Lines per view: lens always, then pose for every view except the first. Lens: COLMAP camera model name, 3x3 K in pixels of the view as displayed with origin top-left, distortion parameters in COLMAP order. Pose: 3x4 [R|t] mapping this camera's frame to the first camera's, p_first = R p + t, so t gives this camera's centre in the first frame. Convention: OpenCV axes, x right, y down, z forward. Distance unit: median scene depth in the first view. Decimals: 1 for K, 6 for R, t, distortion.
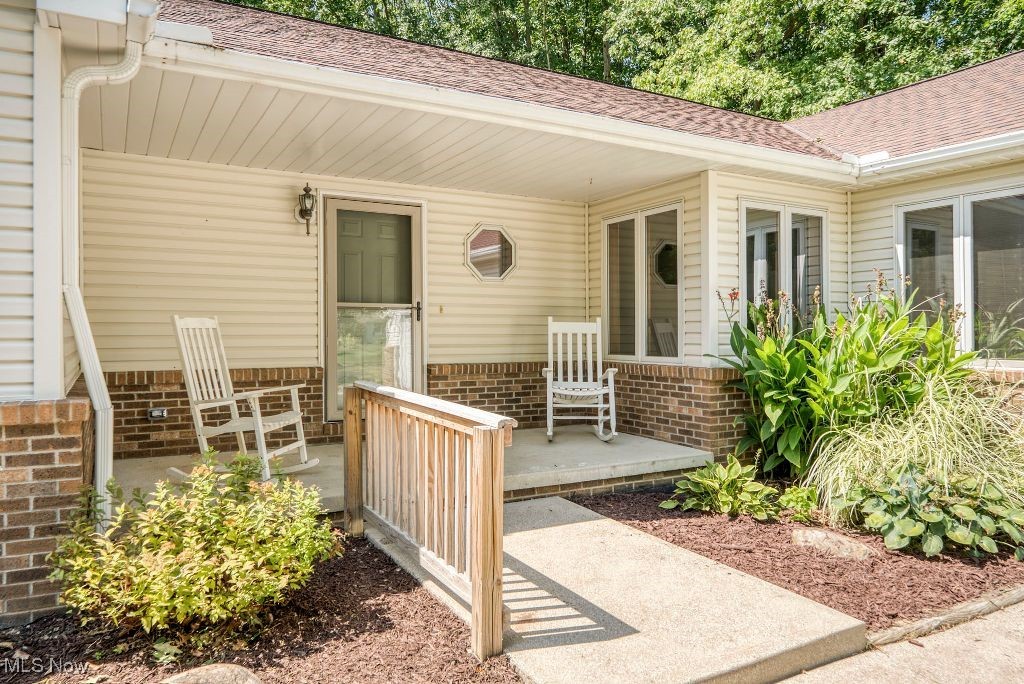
lens RADIAL K [[699.1, 0, 512.0], [0, 699.1, 342.0], [0, 0, 1]] dist [-0.025374, -0.000218]
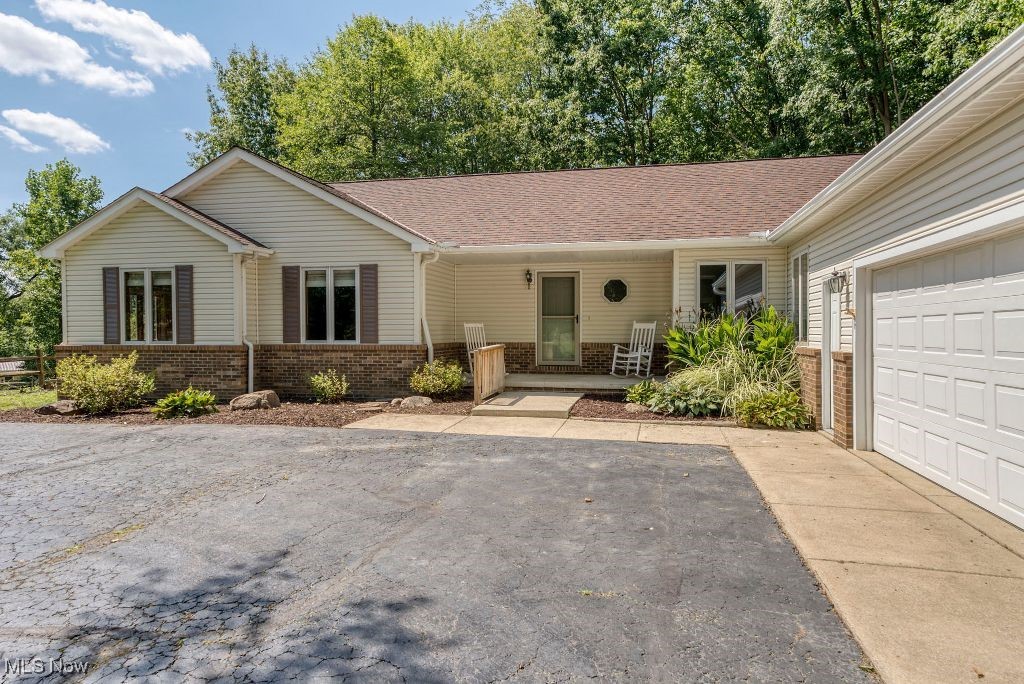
lens RADIAL K [[622.6, 0, 485.2], [0, 622.6, 341.3], [0, 0, 1]] dist [0.065796, 0.000314]
pose [[0.727384, 0.010594, -0.686149, 1.113315], [-0.009324, 0.999941, 0.005554, 0.020604], [0.686168, 0.002358, 0.727440, -0.720260]]
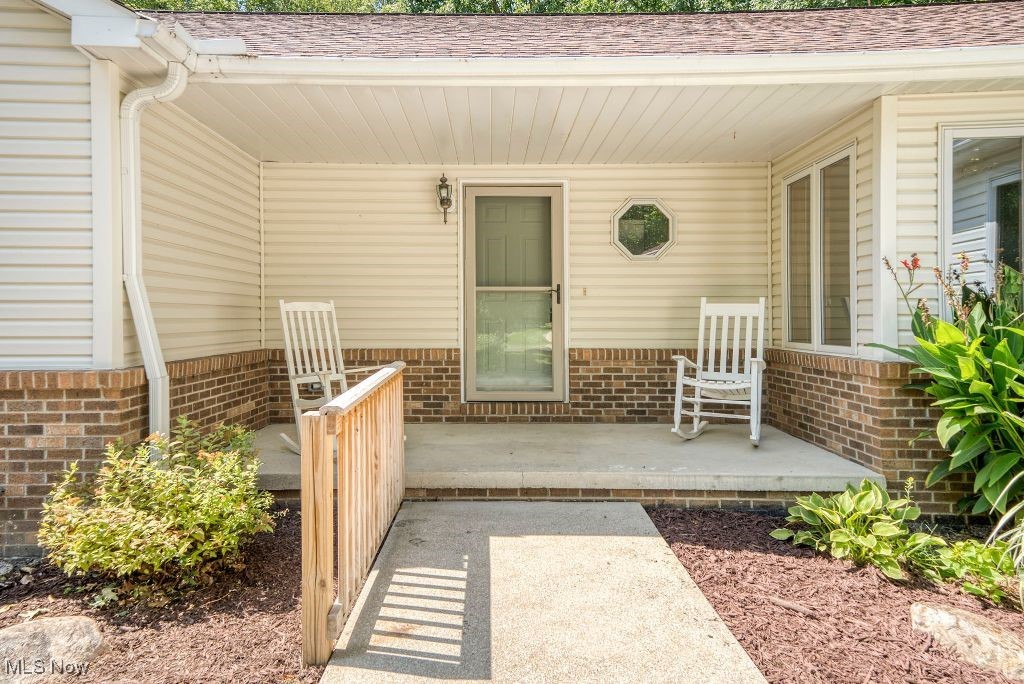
lens RADIAL K [[680.4, 0, 499.3], [0, 680.4, 323.0], [0, 0, 1]] dist [0.078579, 0.000713]
pose [[0.872125, 0.003222, -0.489273, 0.281445], [-0.006635, 0.999964, -0.005242, 0.002116], [0.489238, 0.007818, 0.872115, 0.140885]]
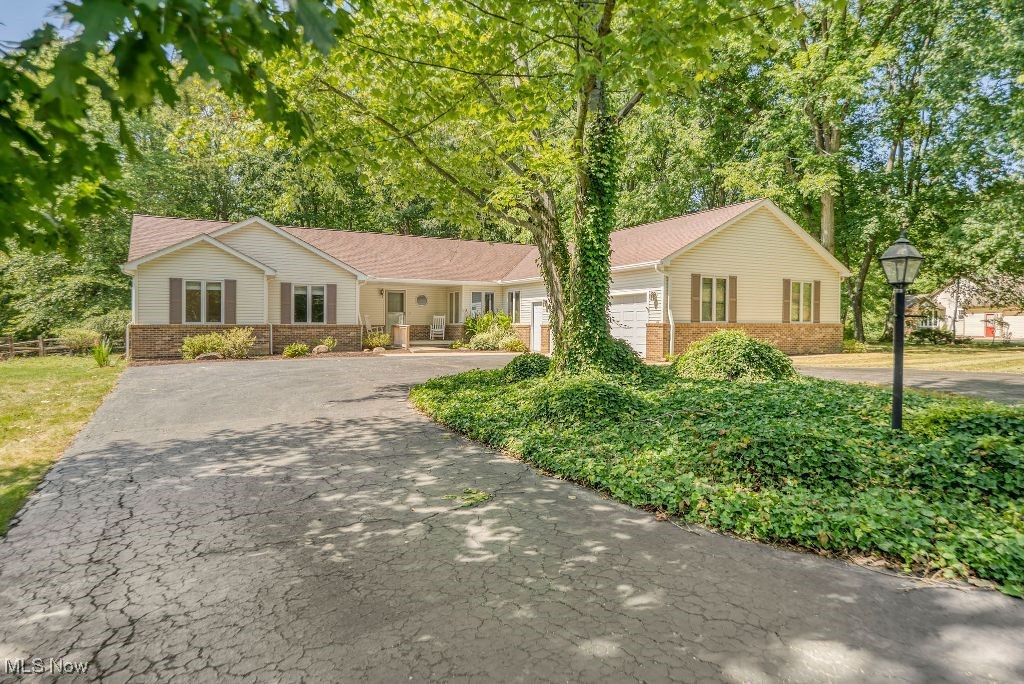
lens RADIAL K [[616.7, 0, 515.3], [0, 616.7, 332.7], [0, 0, 1]] dist [0.039669, 0.000146]
pose [[0.999969, 0.005089, -0.005940, 0.676751], [-0.005099, 0.999986, -0.001679, 0.094905], [0.005931, 0.001710, 0.999981, -3.363082]]
